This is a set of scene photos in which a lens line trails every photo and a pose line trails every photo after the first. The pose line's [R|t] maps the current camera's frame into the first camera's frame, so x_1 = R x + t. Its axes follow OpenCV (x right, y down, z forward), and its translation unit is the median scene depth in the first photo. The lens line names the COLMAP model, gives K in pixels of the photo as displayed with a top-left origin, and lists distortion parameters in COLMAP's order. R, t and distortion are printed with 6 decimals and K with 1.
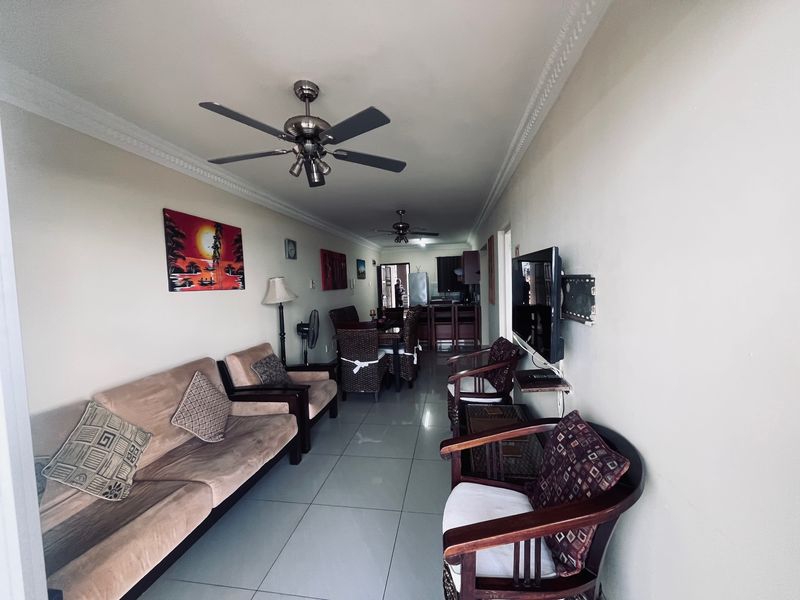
lens RADIAL K [[324.9, 0, 400.0], [0, 324.9, 300.0], [0, 0, 1]] dist [-0.002407, -0.000398]
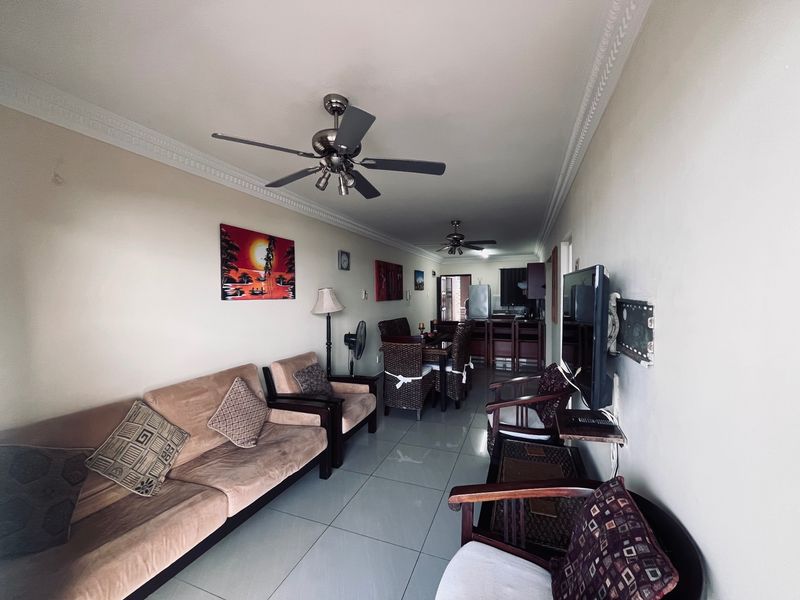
lens RADIAL K [[324.9, 0, 400.0], [0, 324.9, 300.0], [0, 0, 1]] dist [-0.002407, -0.000398]
pose [[0.978297, 0.032045, -0.204715, 0.093005], [-0.038114, 0.998941, -0.025774, -0.021711], [0.203673, 0.033018, 0.978482, 0.066571]]
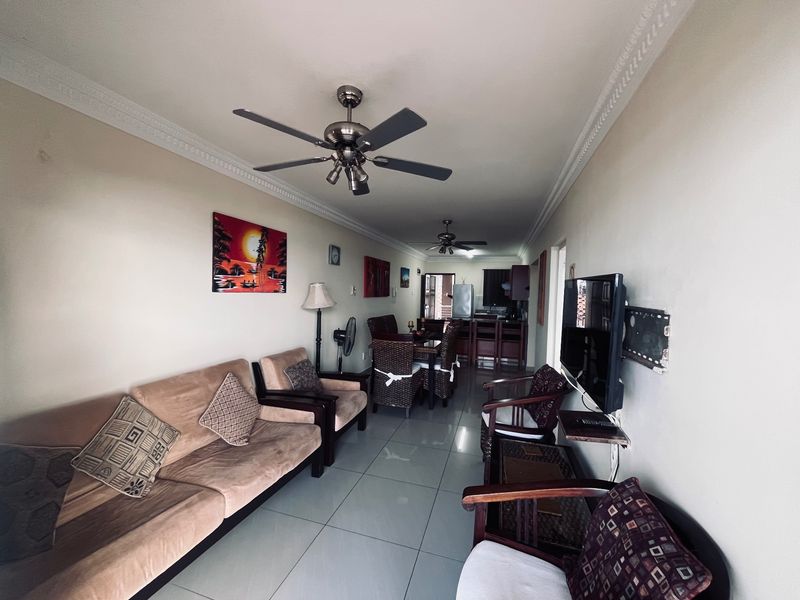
lens RADIAL K [[324.9, 0, 400.0], [0, 324.9, 300.0], [0, 0, 1]] dist [-0.002407, -0.000398]
pose [[0.988110, 0.066866, -0.138448, 0.025414], [-0.070044, 0.997378, -0.018203, -0.024202], [0.136868, 0.027684, 0.990202, 0.059685]]
